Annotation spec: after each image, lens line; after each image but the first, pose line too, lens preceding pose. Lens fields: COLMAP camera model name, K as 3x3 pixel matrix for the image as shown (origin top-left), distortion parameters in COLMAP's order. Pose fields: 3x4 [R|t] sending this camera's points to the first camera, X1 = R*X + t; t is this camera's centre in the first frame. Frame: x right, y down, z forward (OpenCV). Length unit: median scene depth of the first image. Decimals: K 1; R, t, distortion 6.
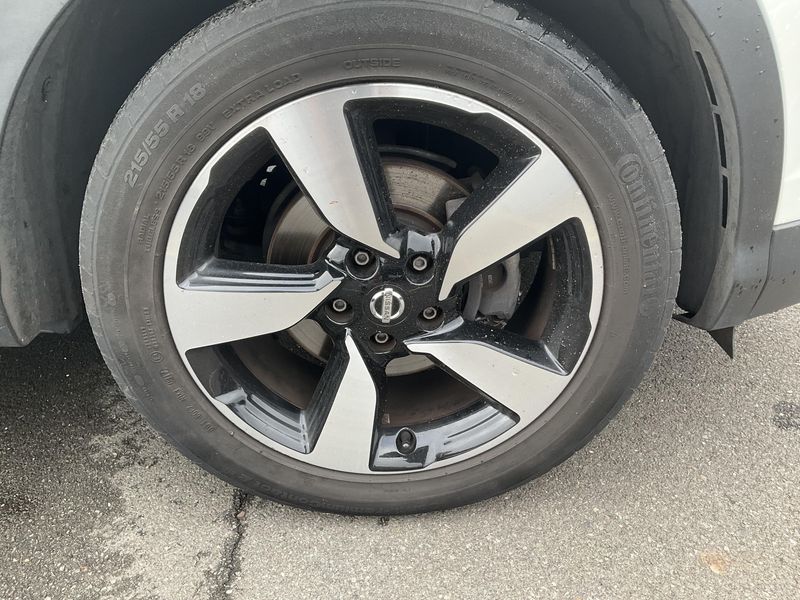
lens RADIAL K [[668.0, 0, 401.6], [0, 668.0, 302.8], [0, 0, 1]] dist [0.049097, -0.078606]
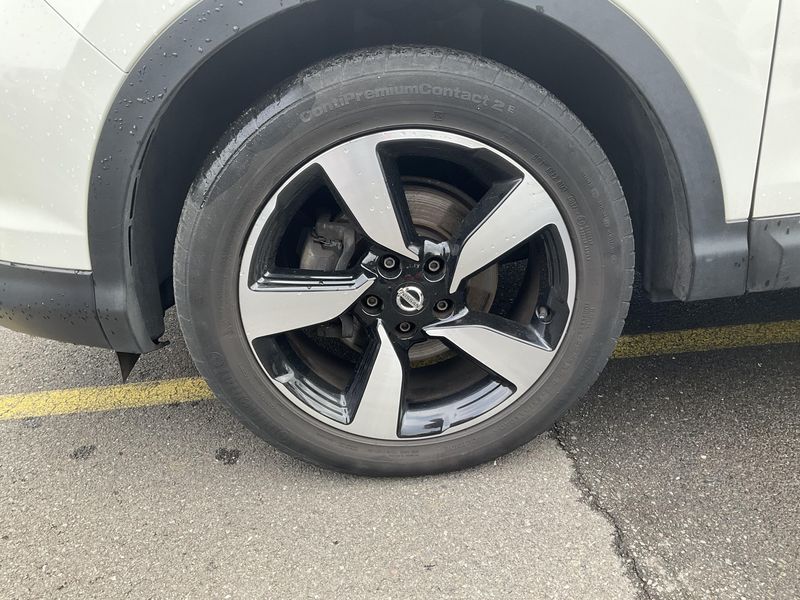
lens RADIAL K [[668.0, 0, 397.4], [0, 668.0, 298.7], [0, 0, 1]] dist [0.049097, -0.078606]
pose [[0.999195, -0.035477, 0.018713, -0.068520], [0.036948, 0.995679, -0.085196, 0.110442], [-0.015609, 0.085819, 0.996188, -0.276315]]
